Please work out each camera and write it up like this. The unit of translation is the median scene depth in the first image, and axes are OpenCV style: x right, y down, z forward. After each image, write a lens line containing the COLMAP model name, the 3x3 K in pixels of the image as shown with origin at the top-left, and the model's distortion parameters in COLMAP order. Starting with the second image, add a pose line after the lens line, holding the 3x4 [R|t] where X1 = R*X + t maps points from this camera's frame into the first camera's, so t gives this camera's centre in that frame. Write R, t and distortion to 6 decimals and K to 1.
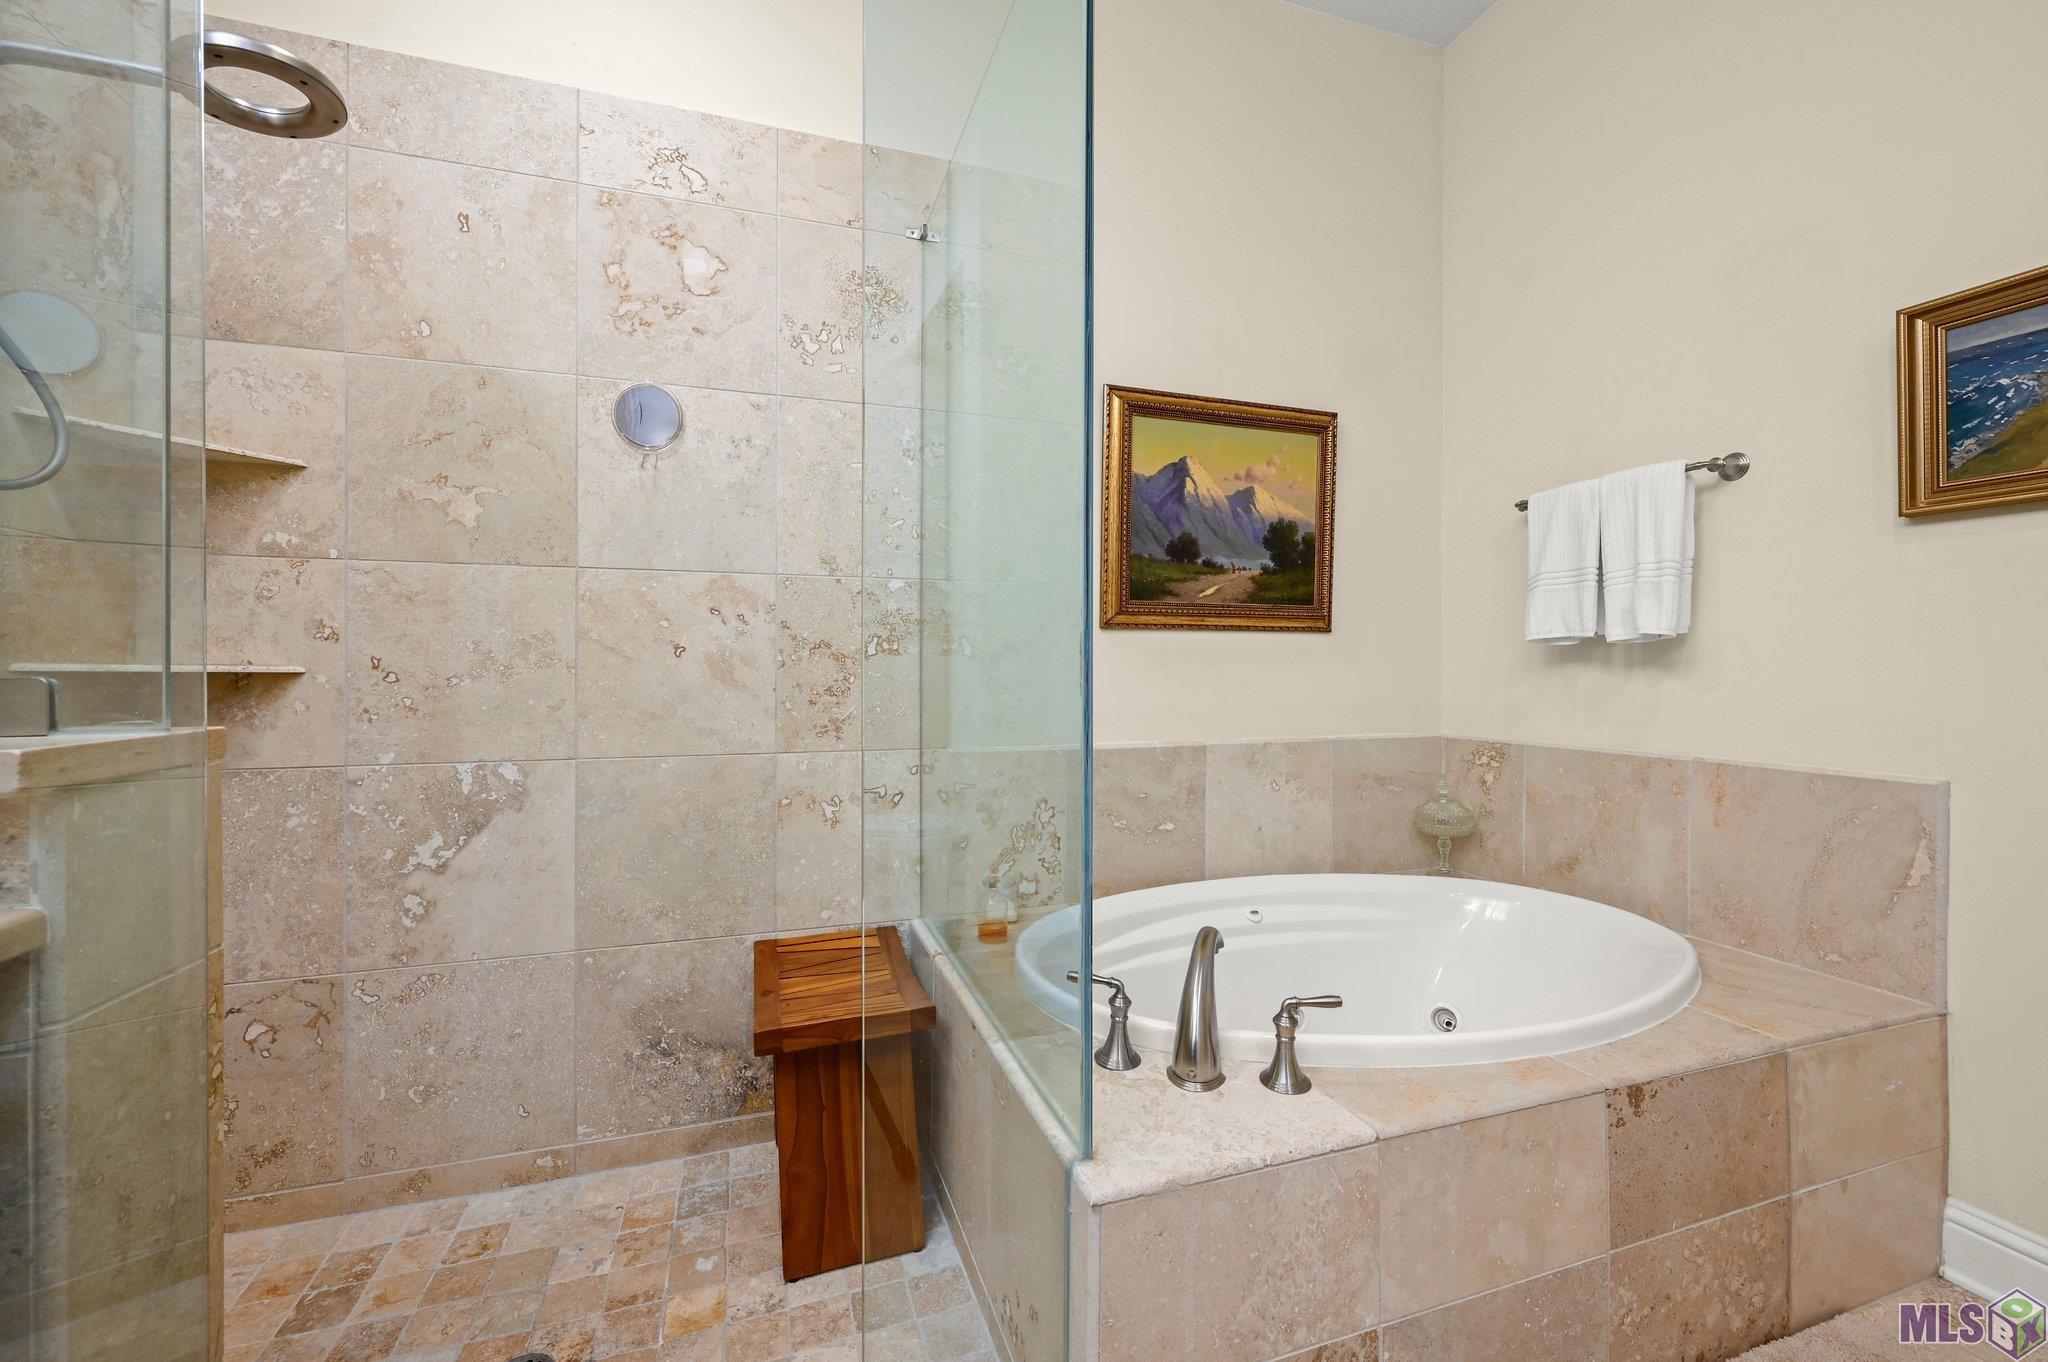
lens RADIAL K [[806.3, 0, 1008.5], [0, 806.3, 674.3], [0, 0, 1]] dist [-0.002396, 0.000383]
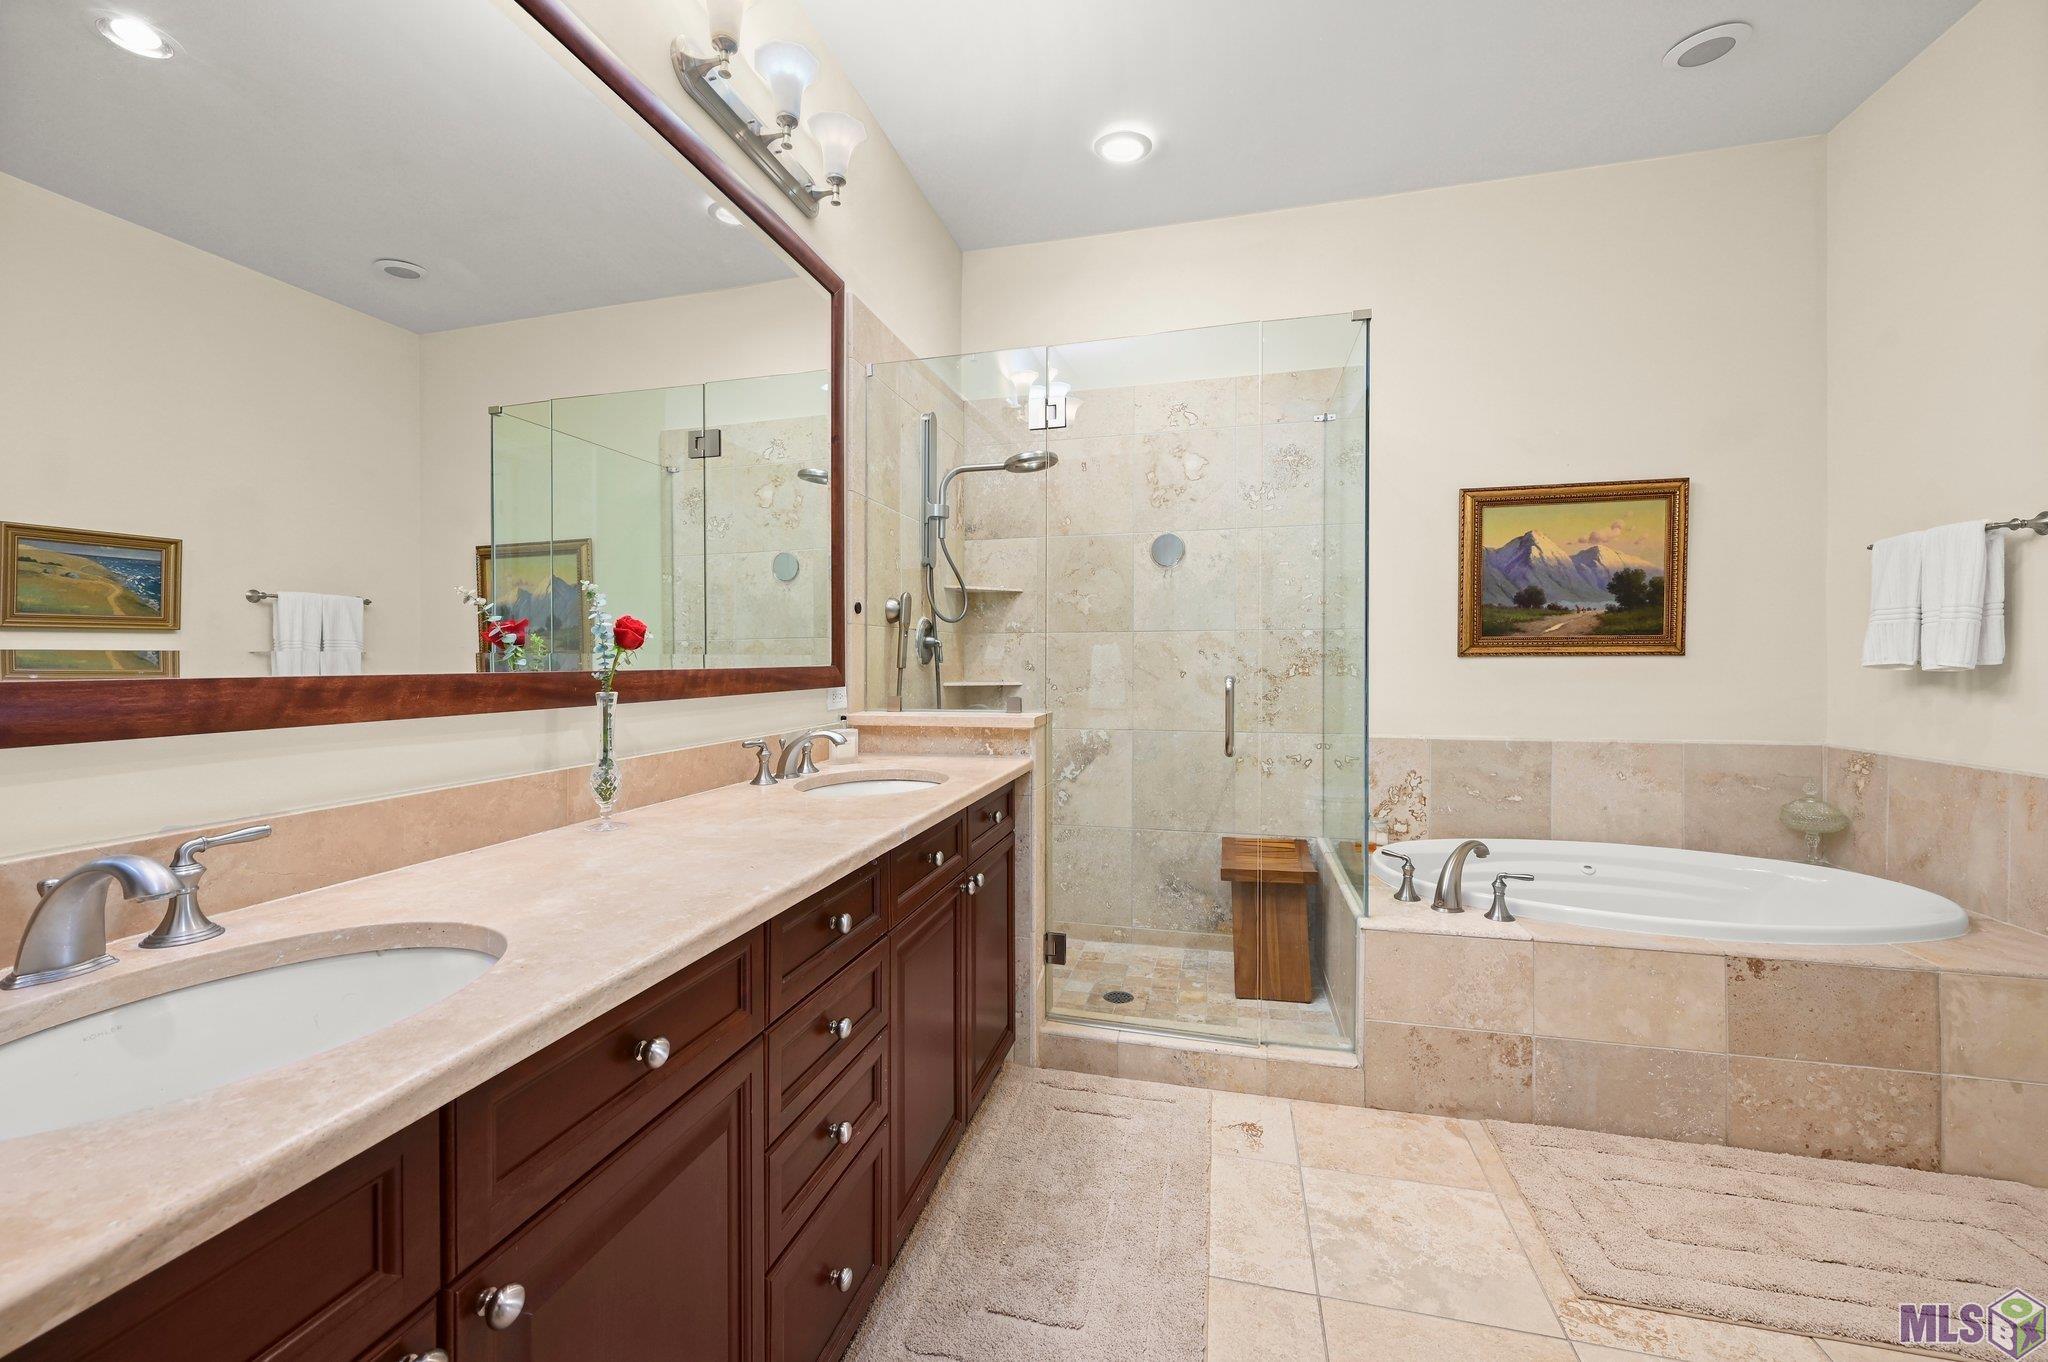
lens RADIAL K [[806.3, 0, 1016.9], [0, 806.3, 670.8], [0, 0, 1]] dist [-0.002396, 0.000383]
pose [[0.844153, 0.004488, -0.536083, 0.251471], [0.000806, 0.999953, 0.009640, -0.052505], [0.536101, -0.008570, 0.844110, -0.735623]]
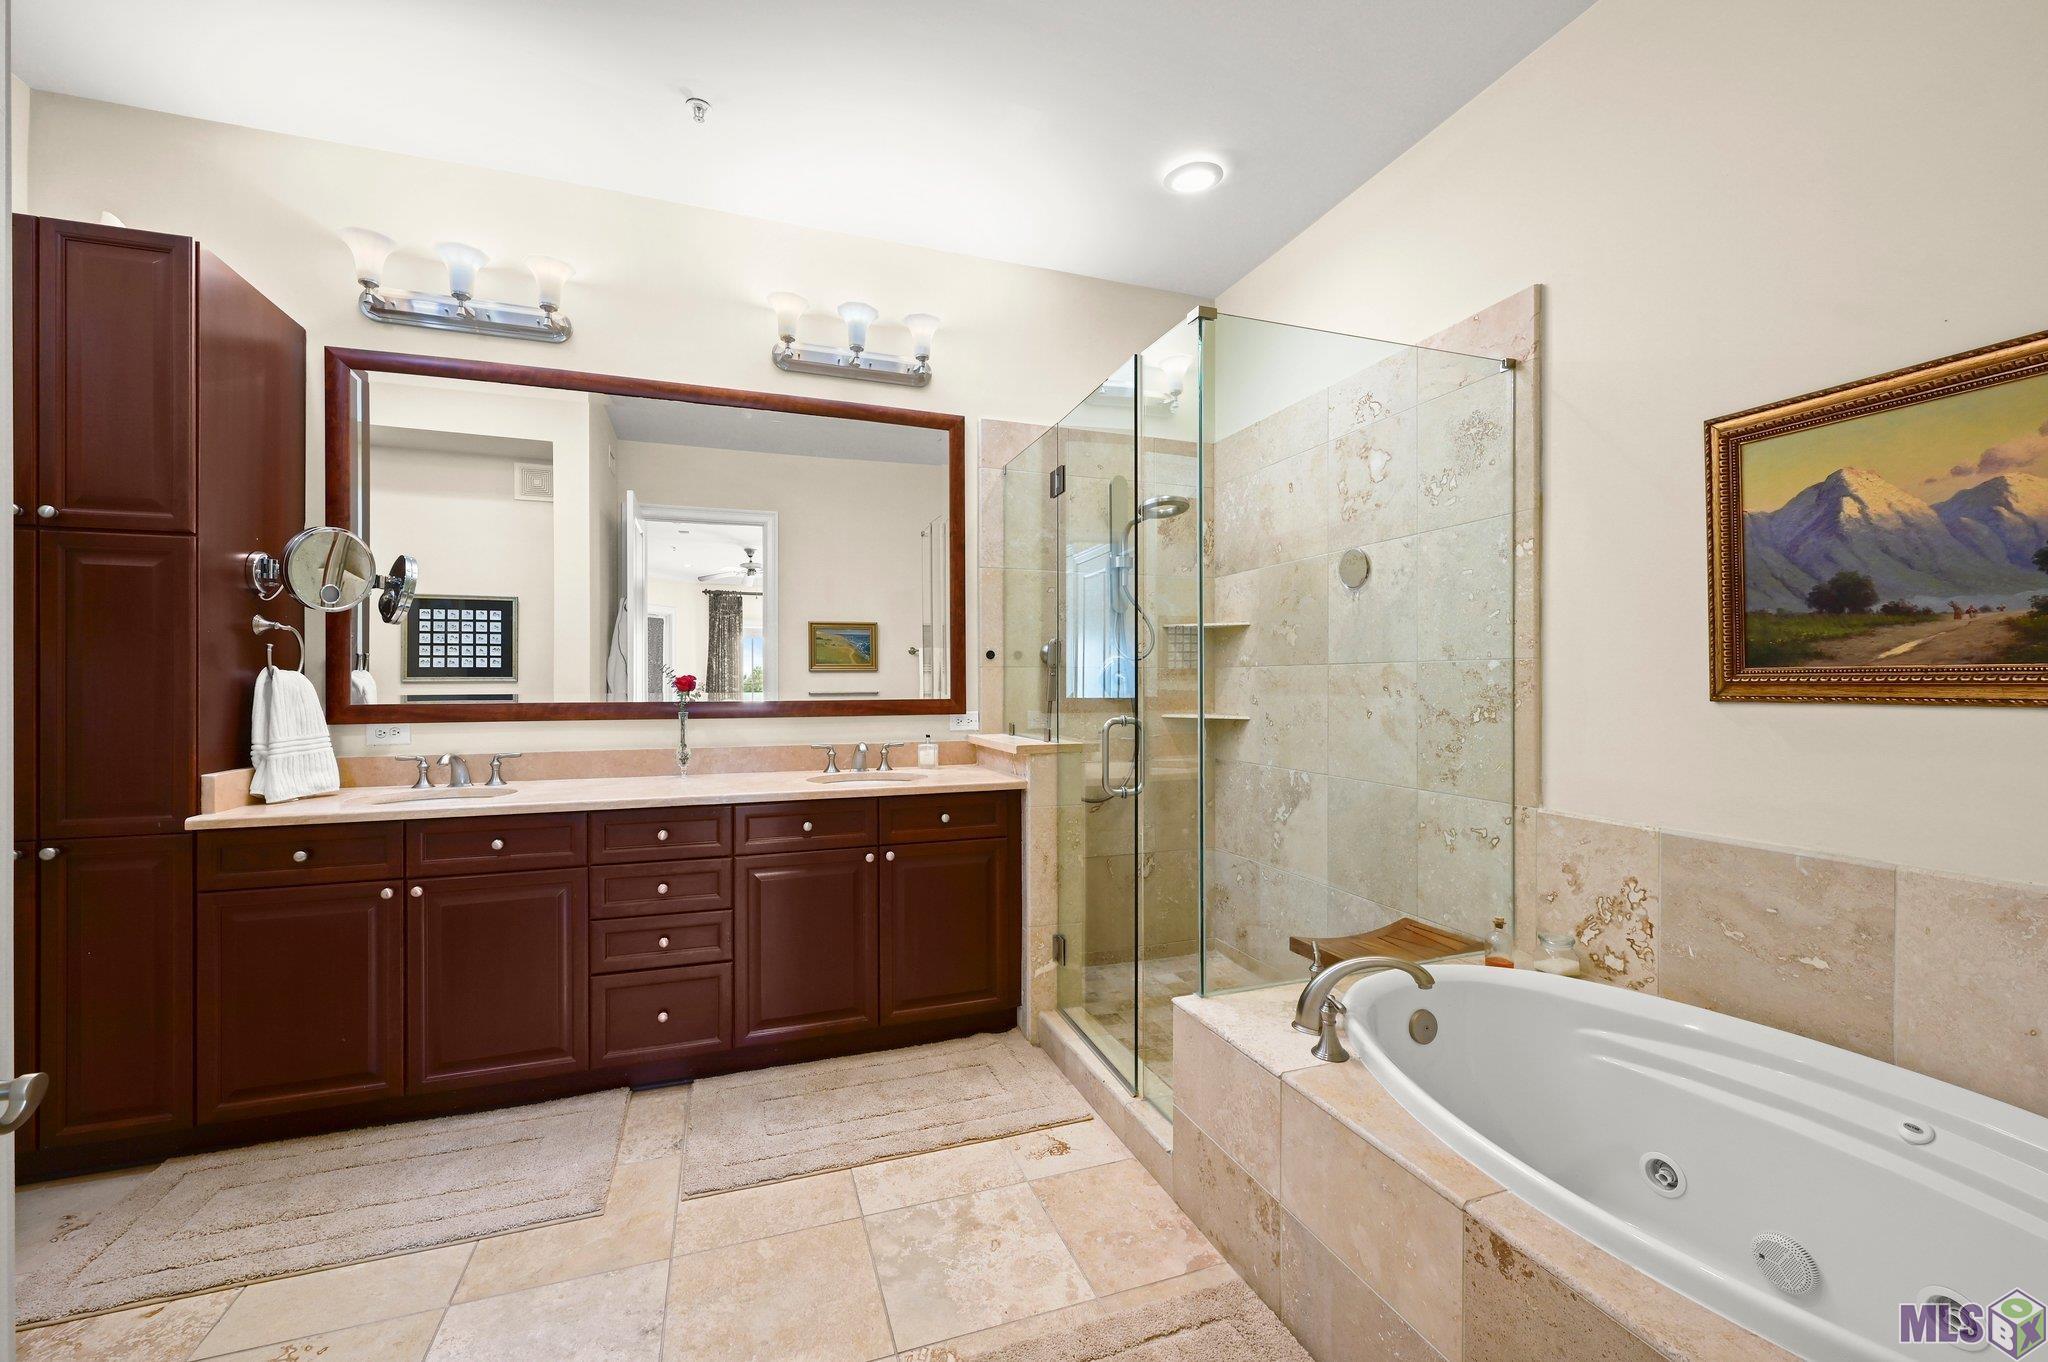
lens RADIAL K [[806.3, 0, 1026.8], [0, 806.3, 694.5], [0, 0, 1]] dist [-0.002396, 0.000383]
pose [[0.038465, 0.015488, -0.999140, 1.077727], [-0.003970, 0.999874, 0.015347, -0.084899], [0.999252, 0.003377, 0.038522, 0.265491]]
